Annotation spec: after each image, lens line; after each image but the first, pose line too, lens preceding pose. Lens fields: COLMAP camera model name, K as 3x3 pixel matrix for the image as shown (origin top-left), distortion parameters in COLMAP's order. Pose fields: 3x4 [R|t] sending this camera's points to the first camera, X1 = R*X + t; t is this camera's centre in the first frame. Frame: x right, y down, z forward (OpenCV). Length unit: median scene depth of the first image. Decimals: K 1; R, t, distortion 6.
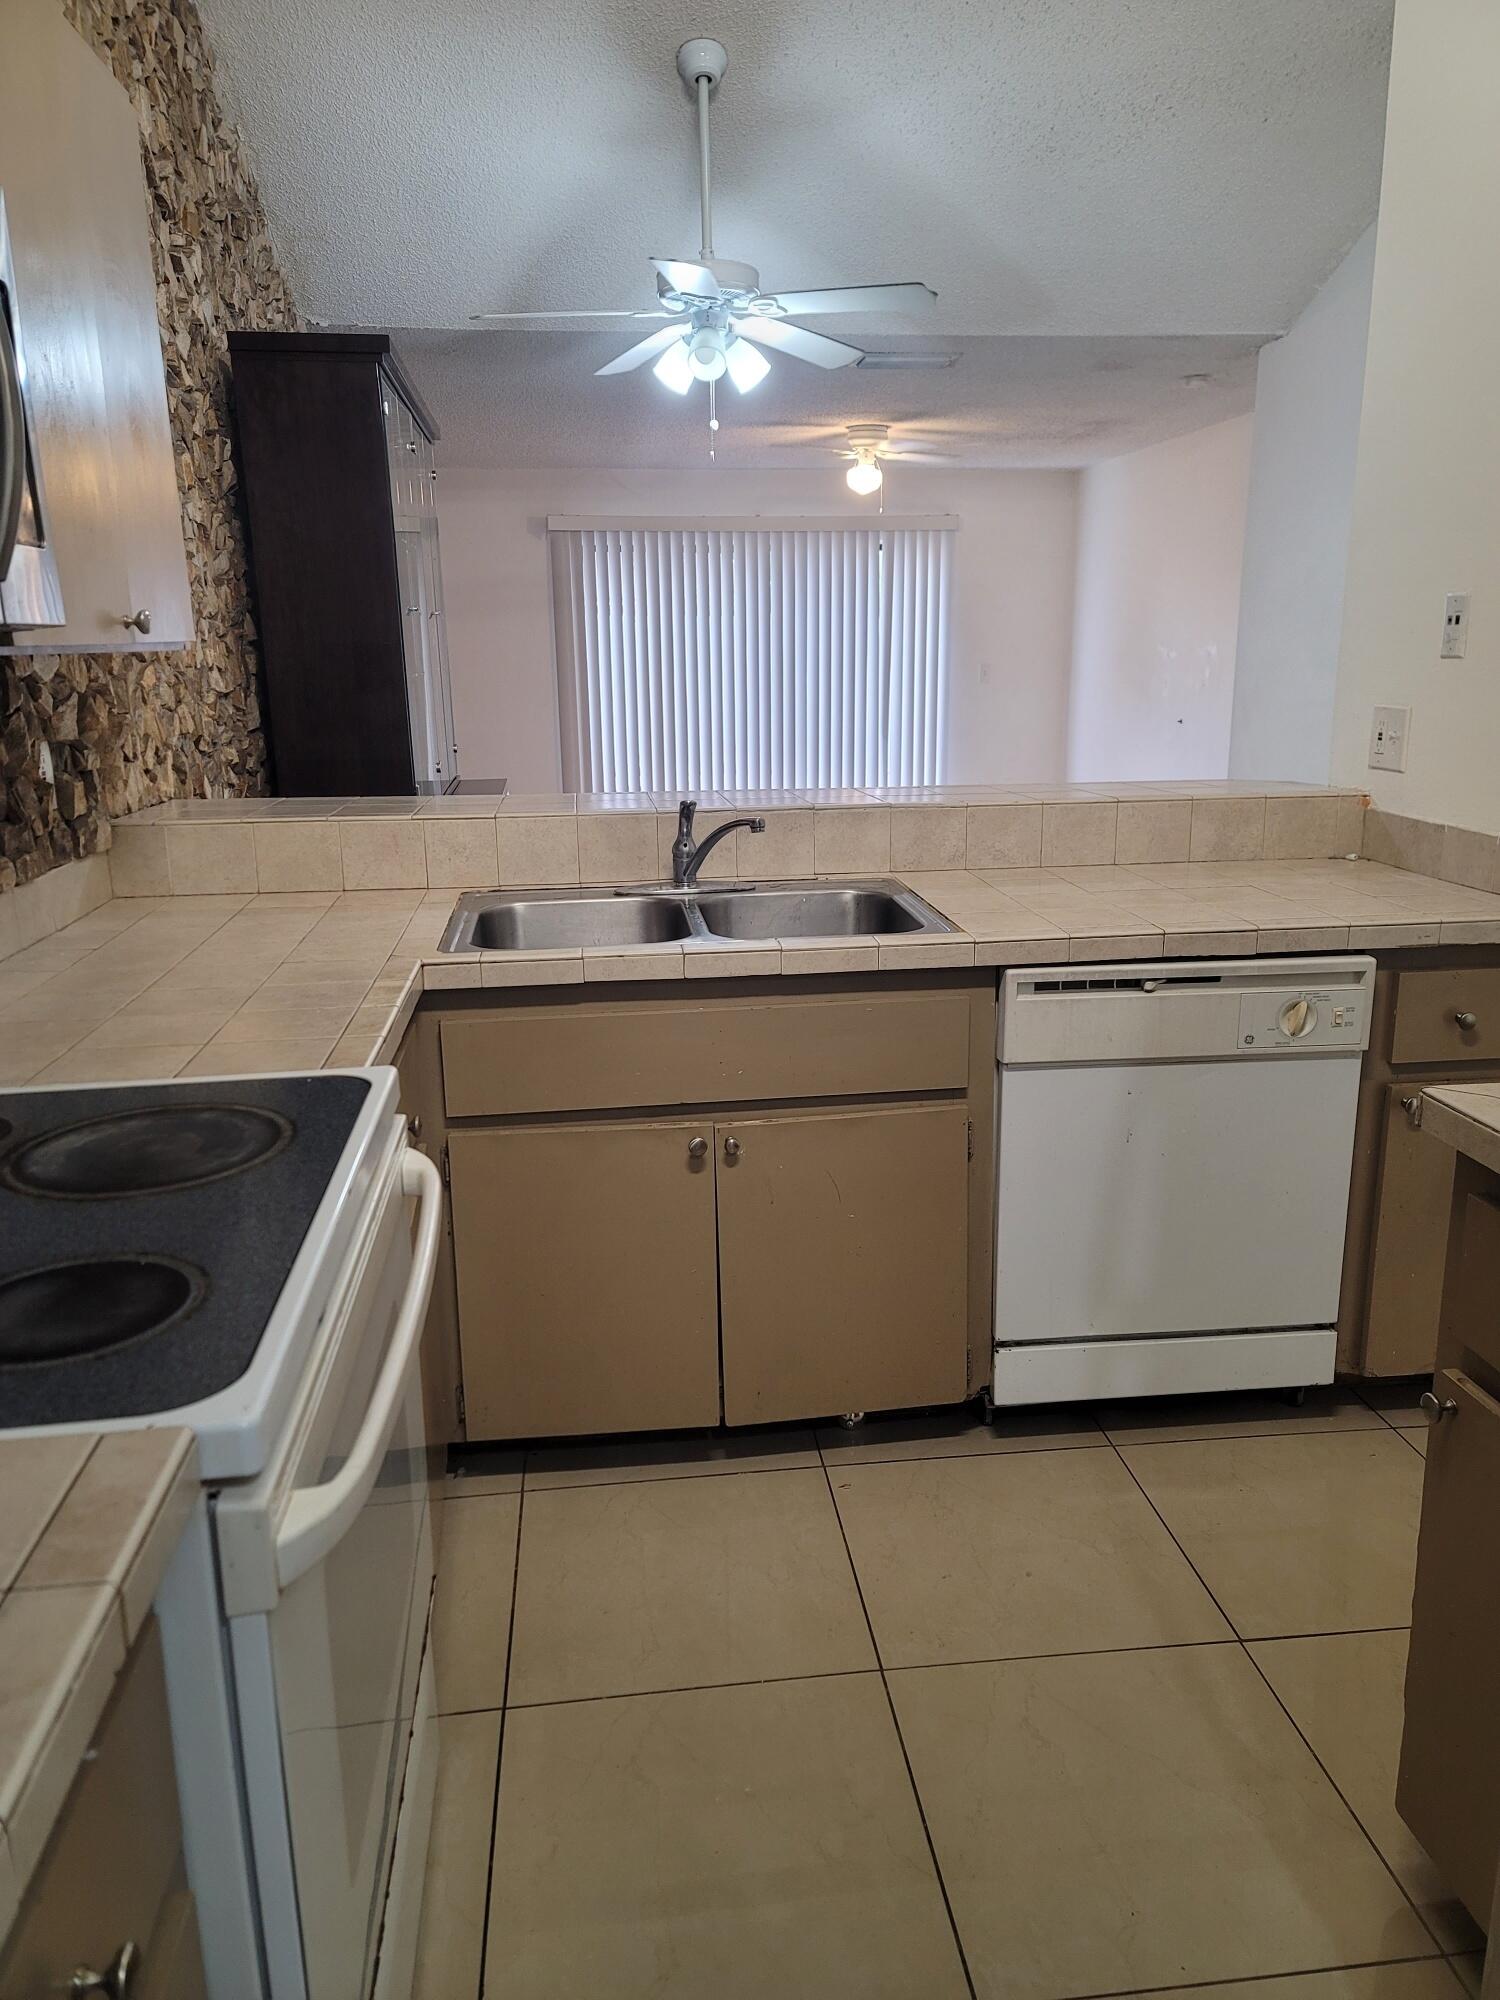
lens RADIAL K [[1466.0, 0, 745.9], [0, 1466.0, 1001.8], [0, 0, 1]] dist [0.058485, -0.012304]
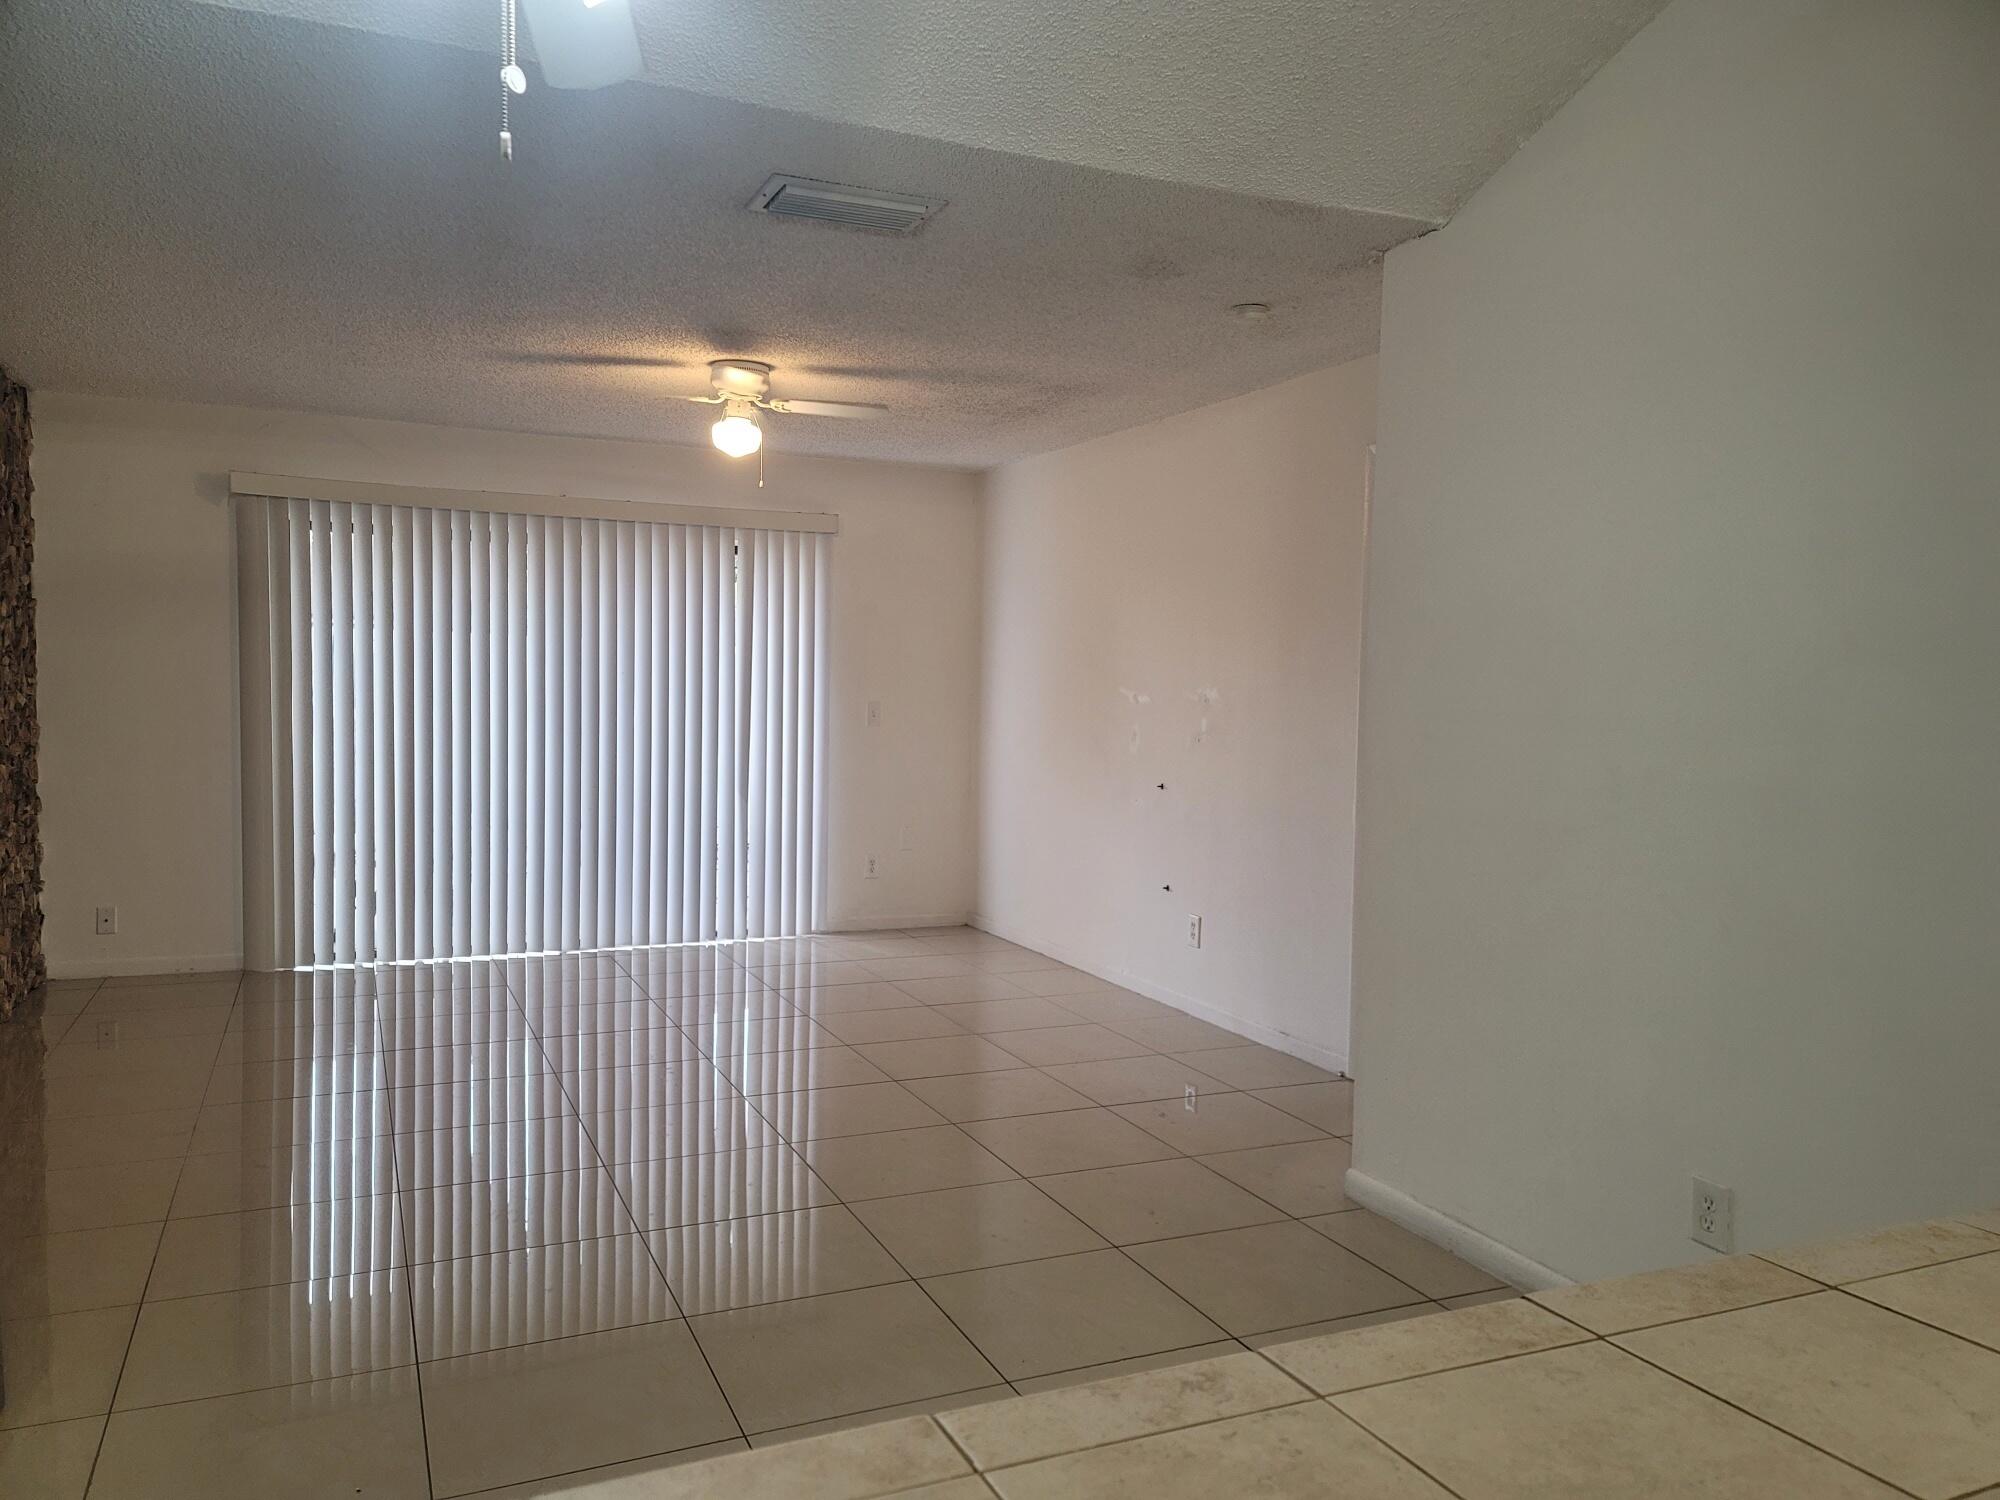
lens RADIAL K [[1466.0, 0, 1000.5], [0, 1466.0, 755.6], [0, 0, 1]] dist [0.058485, -0.012304]
pose [[0.954208, 0.008812, 0.299016, -0.004094], [0.045842, 0.983452, -0.175273, -0.077801], [-0.295612, 0.180954, 0.938013, 0.321360]]
